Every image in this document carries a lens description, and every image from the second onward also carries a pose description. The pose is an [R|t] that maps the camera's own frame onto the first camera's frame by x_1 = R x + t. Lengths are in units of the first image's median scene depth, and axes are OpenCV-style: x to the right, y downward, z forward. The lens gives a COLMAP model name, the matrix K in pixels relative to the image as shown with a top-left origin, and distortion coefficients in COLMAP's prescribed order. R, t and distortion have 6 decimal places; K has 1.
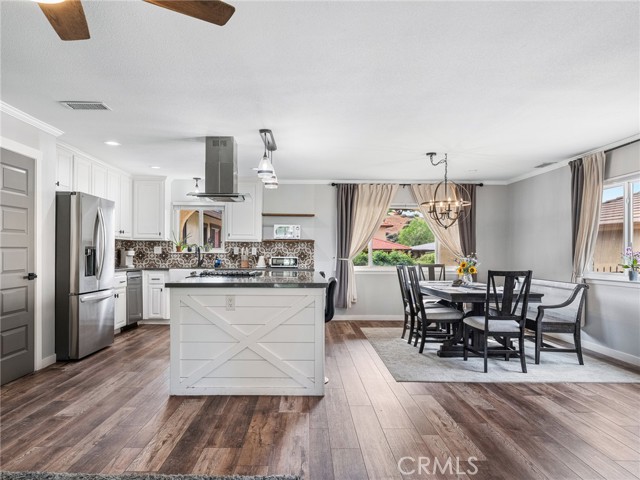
lens RADIAL K [[469.0, 0, 305.8], [0, 469.0, 244.9], [0, 0, 1]] dist [-0.003477, 0.001696]
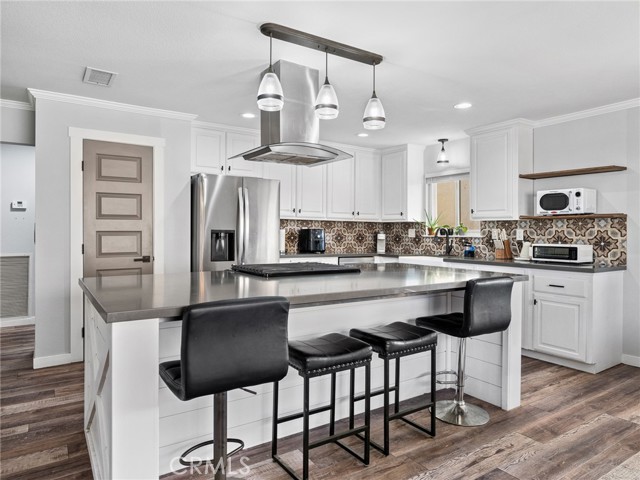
lens RADIAL K [[408.2, 0, 319.0], [0, 408.2, 234.1], [0, 0, 1]] dist [0.000271, 0.000714]
pose [[0.550394, -0.000003, -0.834905, 0.231102], [0.012486, 0.999888, 0.008227, 0.004954], [0.834811, -0.014953, 0.550333, 0.485229]]
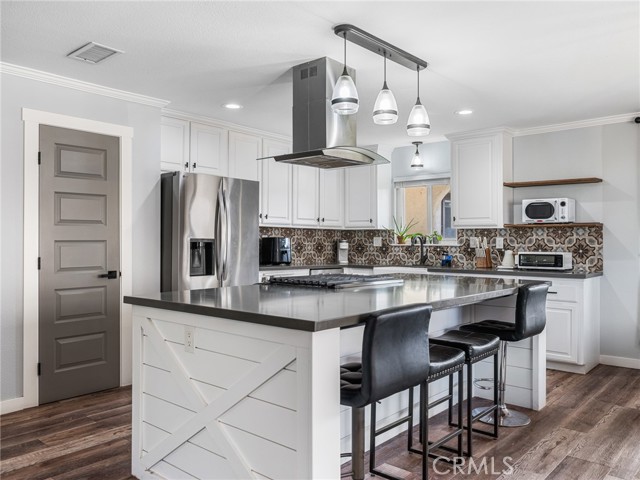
lens RADIAL K [[499.5, 0, 317.6], [0, 499.5, 237.8], [0, 0, 1]] dist [0.009905, -0.007841]
pose [[0.747004, -0.010002, -0.664745, 0.177030], [0.014079, 0.999901, 0.000776, 0.002601], [0.664671, -0.009938, 0.747070, 0.336463]]
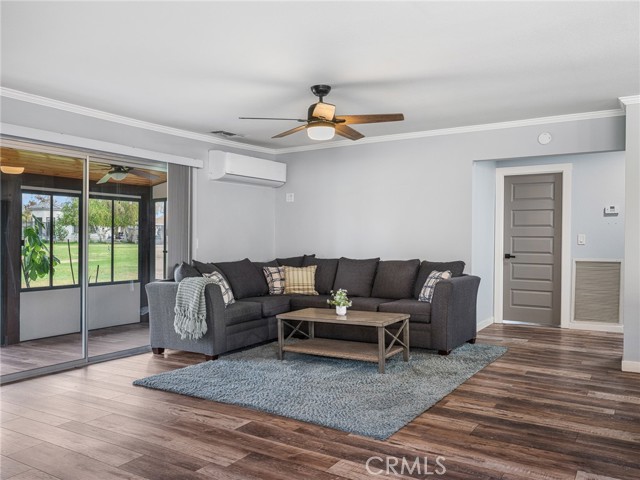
lens RADIAL K [[520.7, 0, 319.6], [0, 520.7, 241.0], [0, 0, 1]] dist [-0.033311, 0.012931]
pose [[-0.538262, -0.002424, -0.842774, 0.359106], [0.004499, 0.999973, -0.005749, 0.009250], [0.842766, -0.006886, -0.538237, 0.494995]]
